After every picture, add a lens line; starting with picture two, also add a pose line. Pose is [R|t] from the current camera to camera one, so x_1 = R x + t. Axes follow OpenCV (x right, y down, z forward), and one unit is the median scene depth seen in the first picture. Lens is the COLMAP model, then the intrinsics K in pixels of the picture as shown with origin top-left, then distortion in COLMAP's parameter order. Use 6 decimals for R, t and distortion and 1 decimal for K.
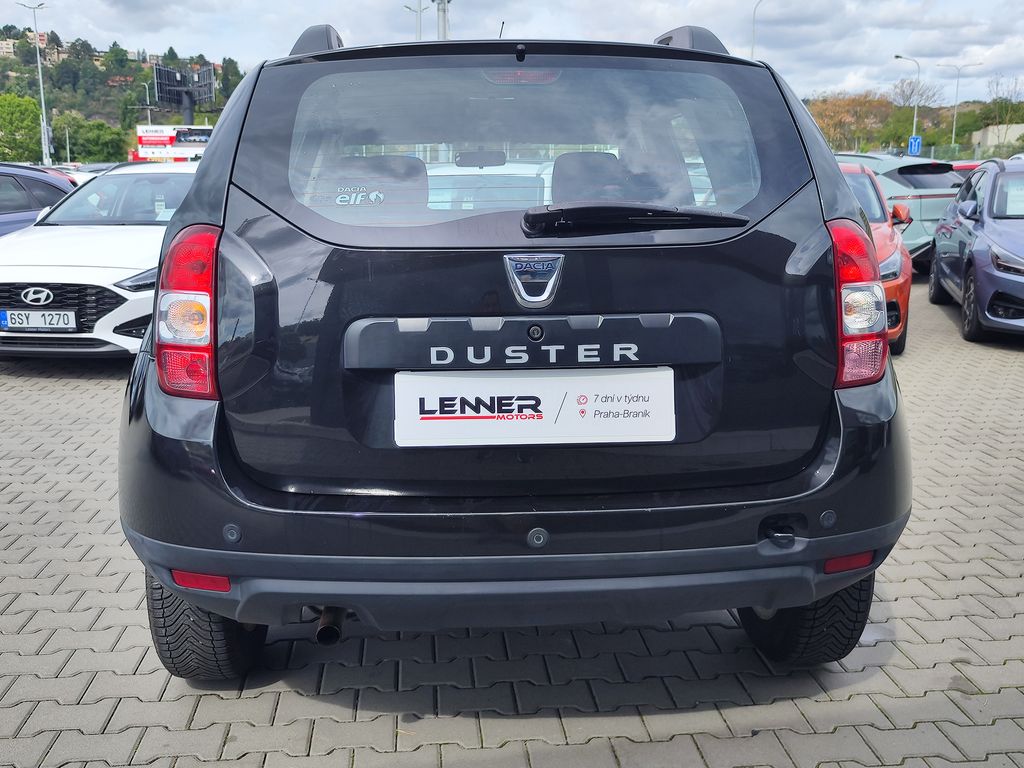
lens RADIAL K [[989.6, 0, 512.0], [0, 989.6, 384.0], [0, 0, 1]] dist [0.091497, -0.202218]
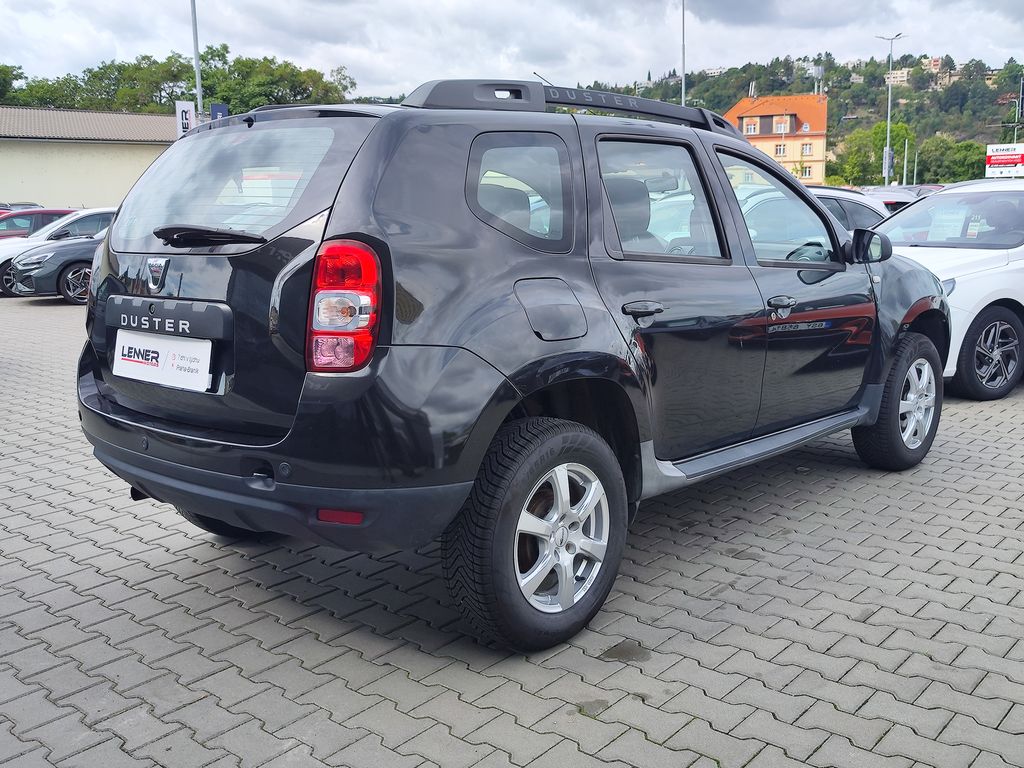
lens RADIAL K [[989.6, 0, 512.0], [0, 989.6, 384.0], [0, 0, 1]] dist [0.091497, -0.202218]
pose [[0.696838, 0.111061, -0.708578, 1.118597], [-0.125774, 0.991552, 0.031724, -0.041281], [0.706115, 0.067014, 0.704919, 0.232554]]
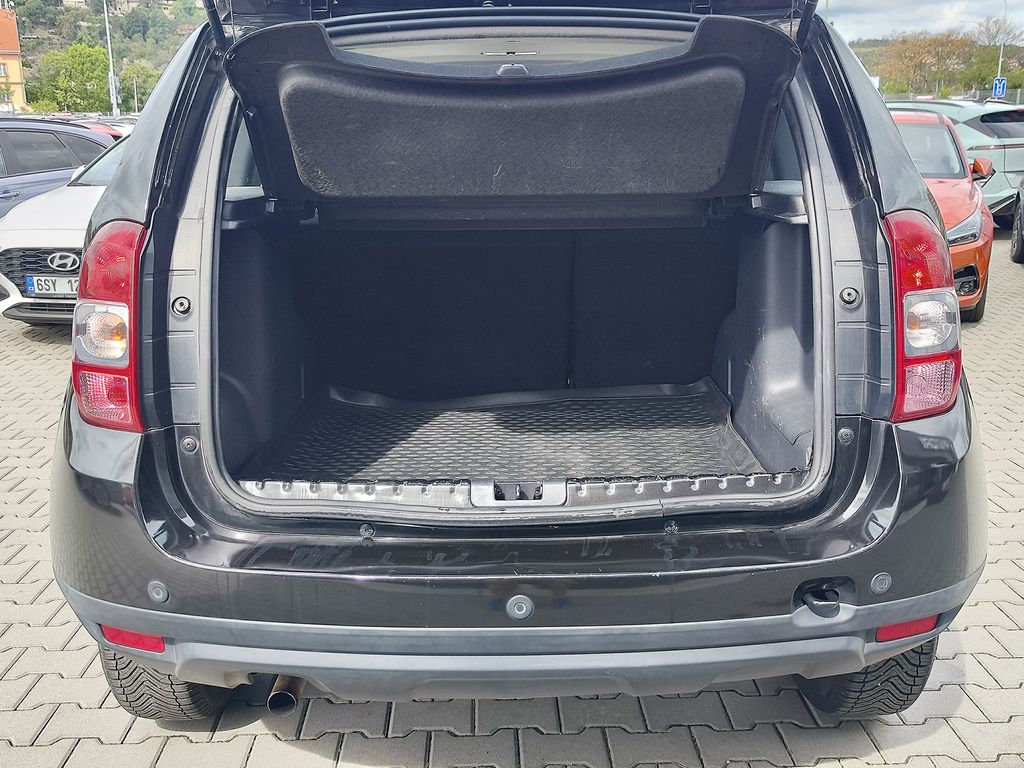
lens RADIAL K [[999.6, 0, 523.0], [0, 999.6, 378.1], [0, 0, 1]] dist [0.007090, 0.015861]
pose [[0.998495, 0.006480, -0.054461, 0.053803], [-0.004048, 0.998995, 0.044649, -0.051865], [0.054695, -0.044361, 0.997517, 0.139152]]
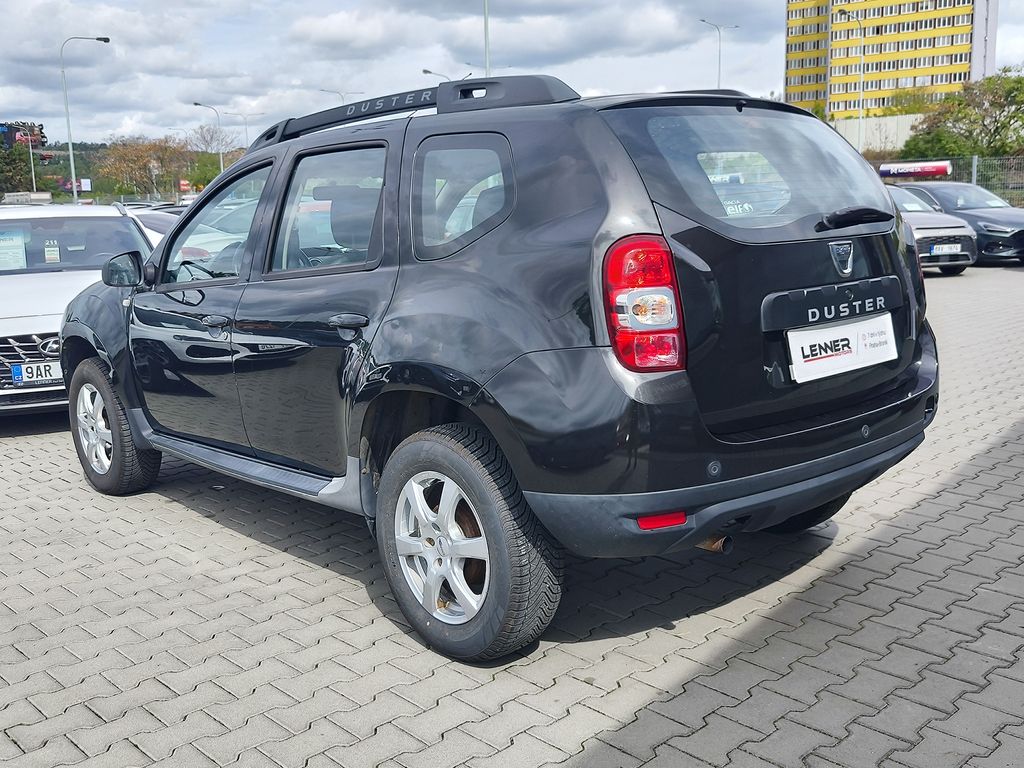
lens RADIAL K [[989.6, 0, 512.0], [0, 989.6, 384.0], [0, 0, 1]] dist [0.091497, -0.202218]
pose [[0.777992, -0.130003, 0.614676, -0.959501], [0.155780, 0.987722, 0.011731, -0.011015], [-0.608654, 0.086628, 0.788692, 0.108040]]
